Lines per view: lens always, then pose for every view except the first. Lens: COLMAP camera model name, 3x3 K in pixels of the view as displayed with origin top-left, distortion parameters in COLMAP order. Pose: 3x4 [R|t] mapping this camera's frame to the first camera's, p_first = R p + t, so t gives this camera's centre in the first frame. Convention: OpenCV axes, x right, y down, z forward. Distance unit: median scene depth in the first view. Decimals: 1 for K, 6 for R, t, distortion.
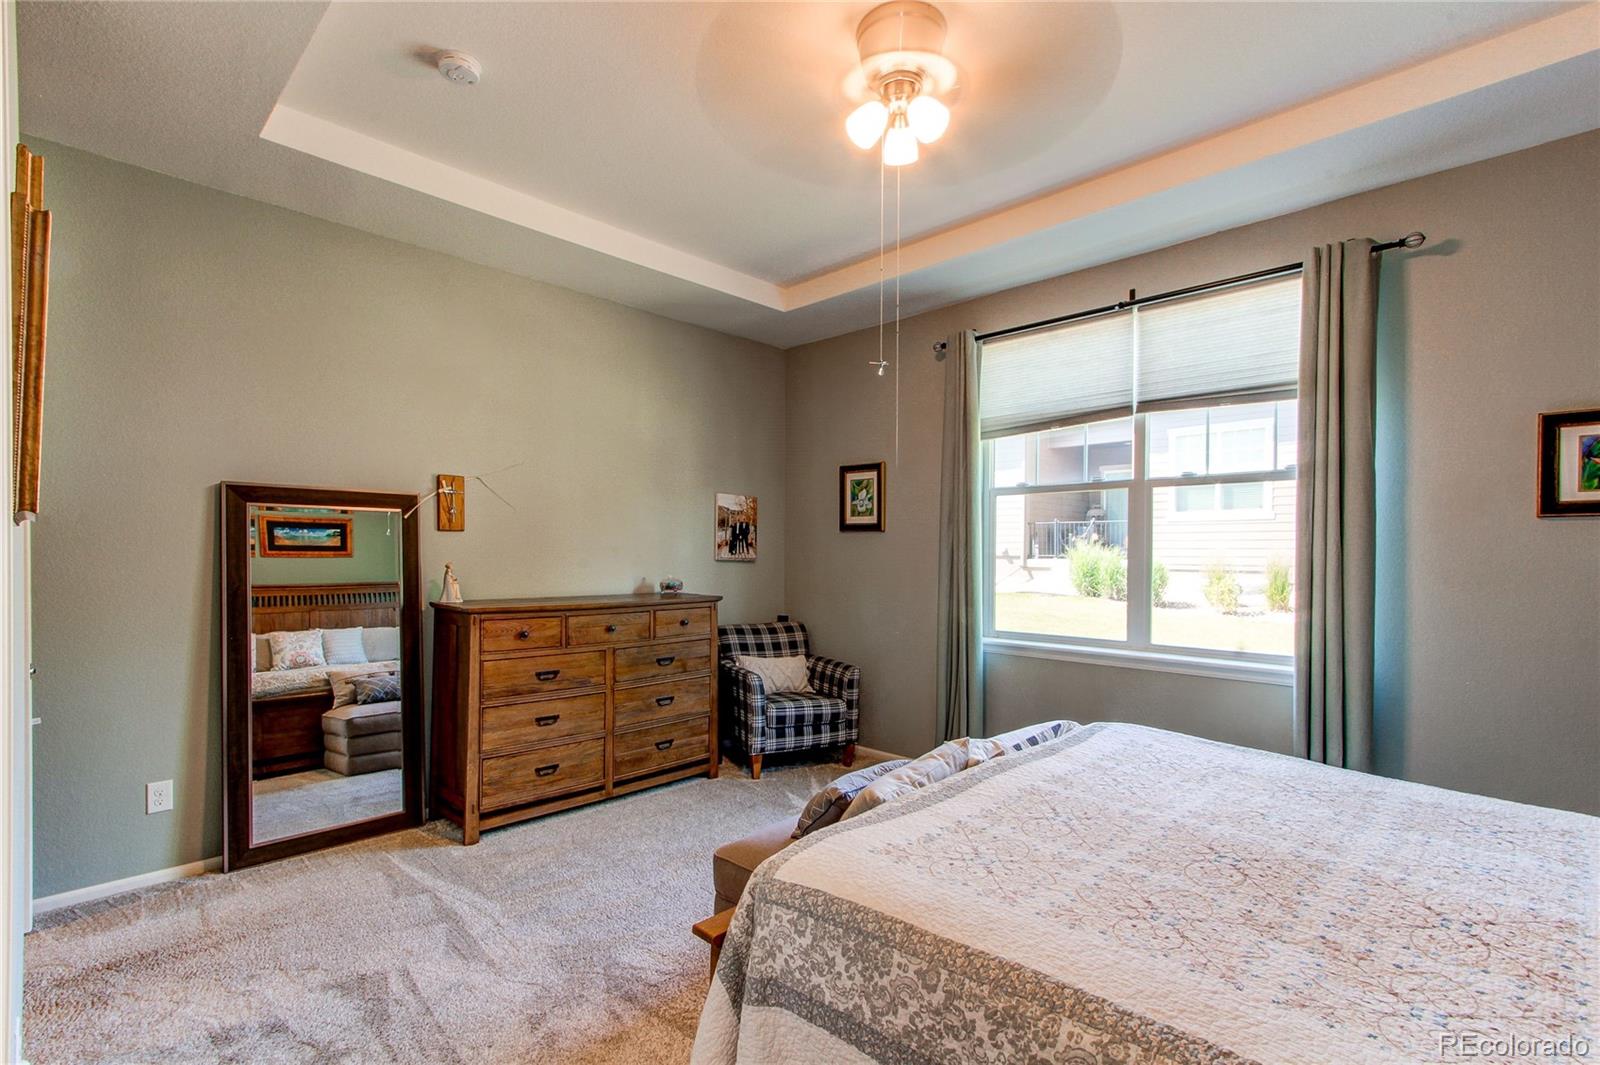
lens RADIAL K [[744.0, 0, 777.5], [0, 744.0, 559.7], [0, 0, 1]] dist [0.007088, 0.002157]
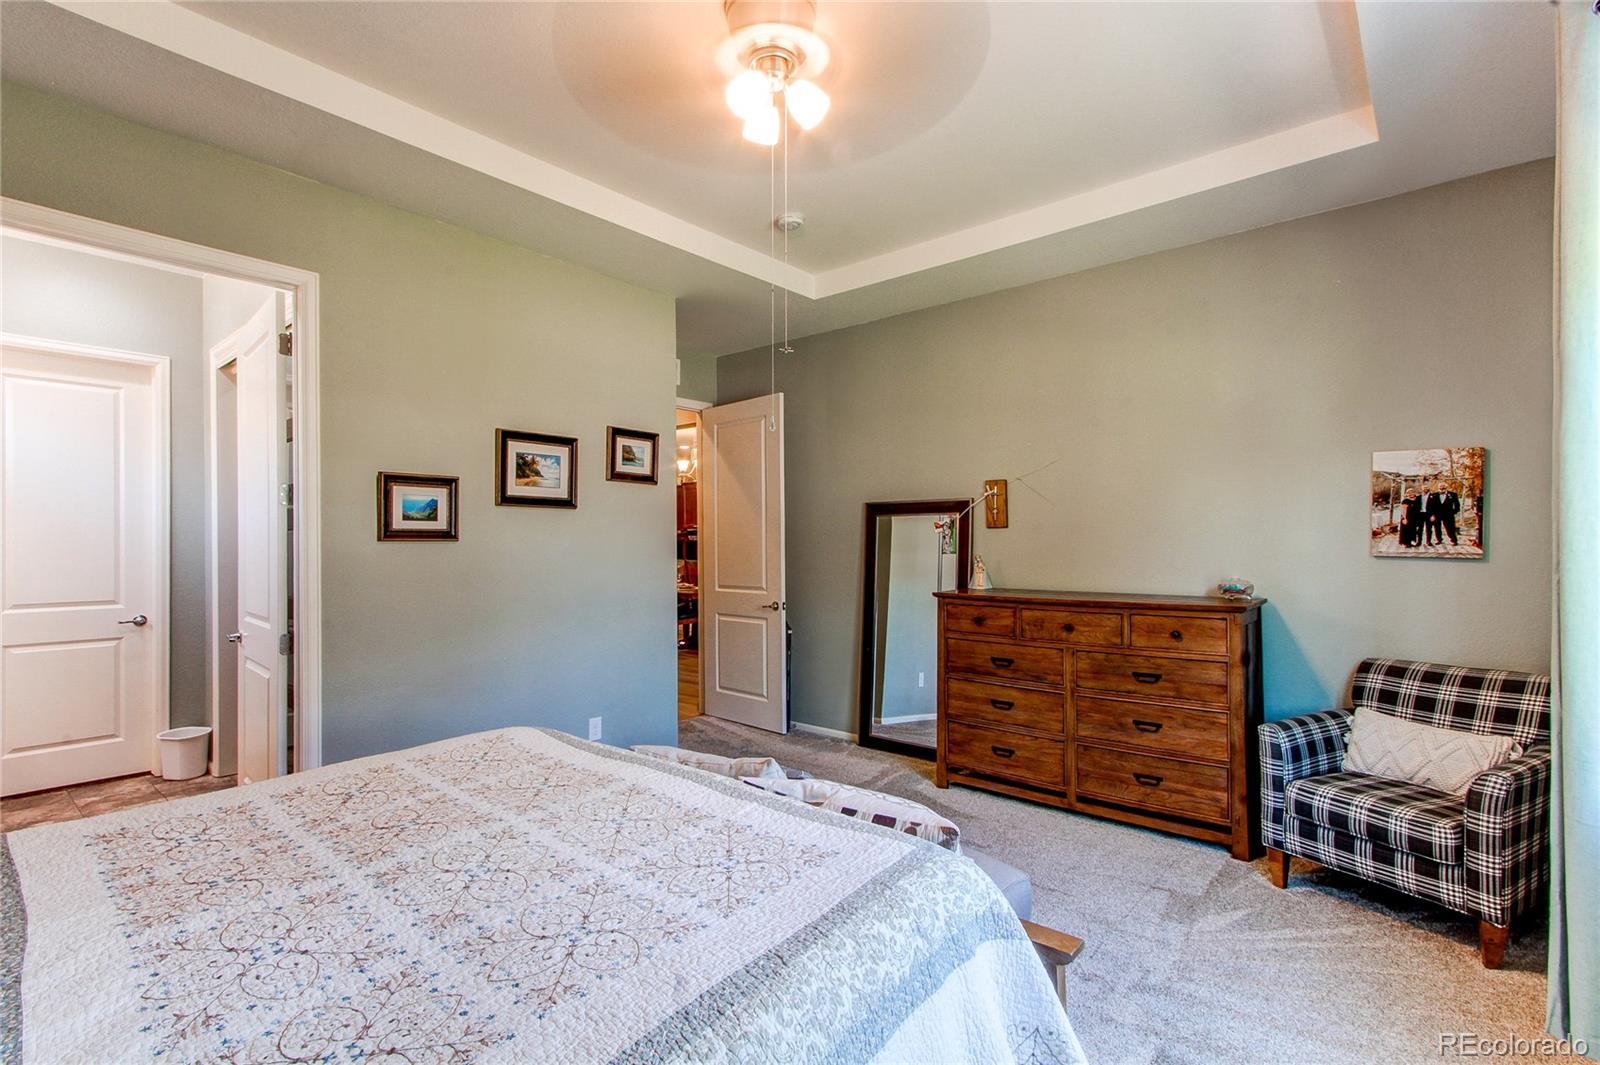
lens RADIAL K [[744.0, 0, 787.4], [0, 744.0, 542.2], [0, 0, 1]] dist [0.007088, 0.002157]
pose [[0.067018, -0.010220, -0.997699, 0.612937], [-0.004274, 0.999935, -0.010530, -0.002808], [0.997743, 0.004970, 0.066970, 0.520351]]
